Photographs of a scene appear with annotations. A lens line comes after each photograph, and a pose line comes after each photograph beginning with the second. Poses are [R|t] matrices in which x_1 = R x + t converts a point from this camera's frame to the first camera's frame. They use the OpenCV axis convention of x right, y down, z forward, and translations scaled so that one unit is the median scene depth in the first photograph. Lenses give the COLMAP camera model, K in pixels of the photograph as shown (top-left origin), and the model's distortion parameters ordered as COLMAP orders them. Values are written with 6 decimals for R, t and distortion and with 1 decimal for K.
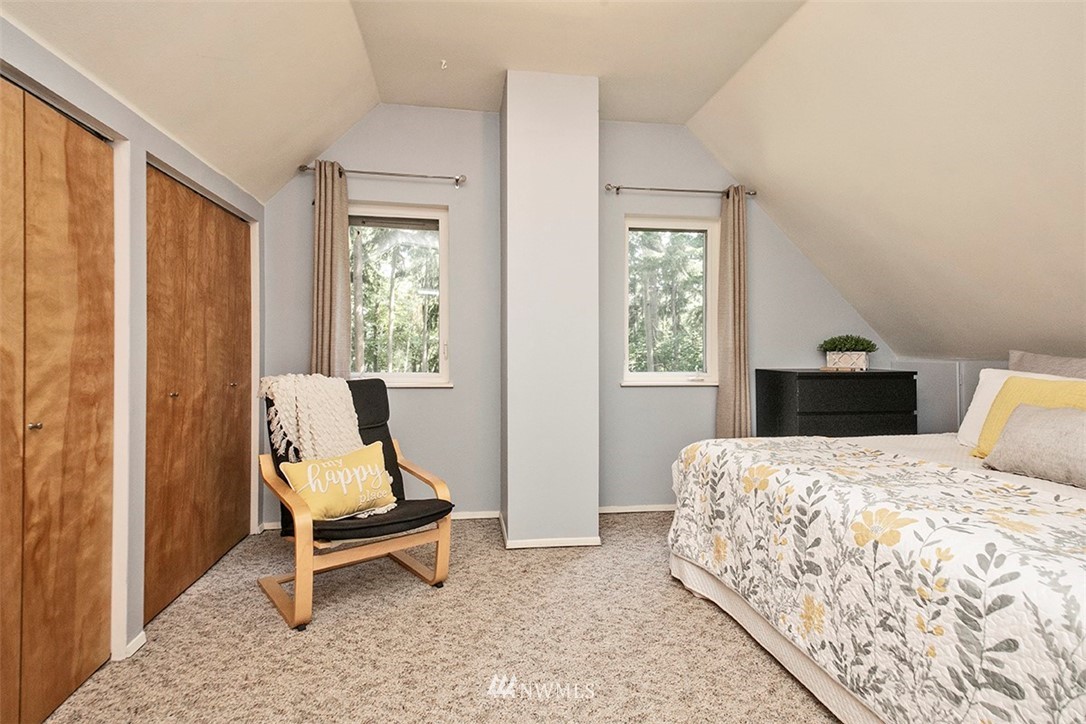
lens RADIAL K [[568.4, 0, 546.3], [0, 568.4, 354.2], [0, 0, 1]] dist [0.072558, -0.000742]
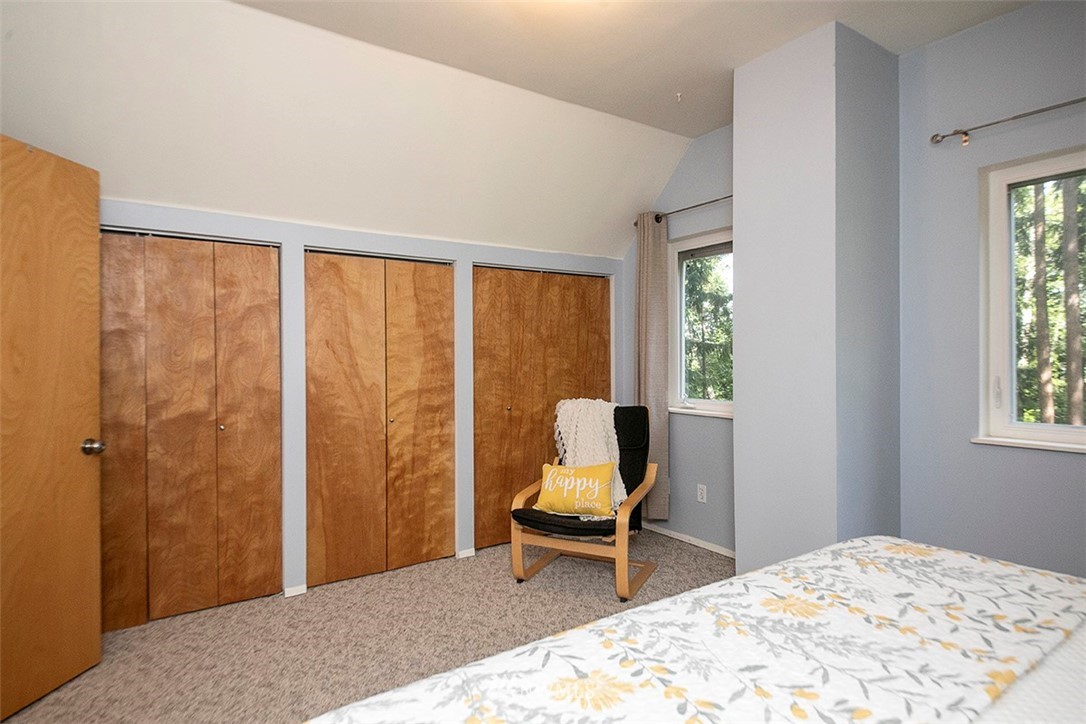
lens RADIAL K [[625.6, 0, 543.0], [0, 625.6, 362.0], [0, 0, 1]] dist [0.054966, -0.054823]
pose [[0.388061, -0.007329, -0.921605, 1.119902], [0.007472, 0.999961, -0.004806, -0.054912], [0.921604, -0.005022, 0.388100, 0.536708]]
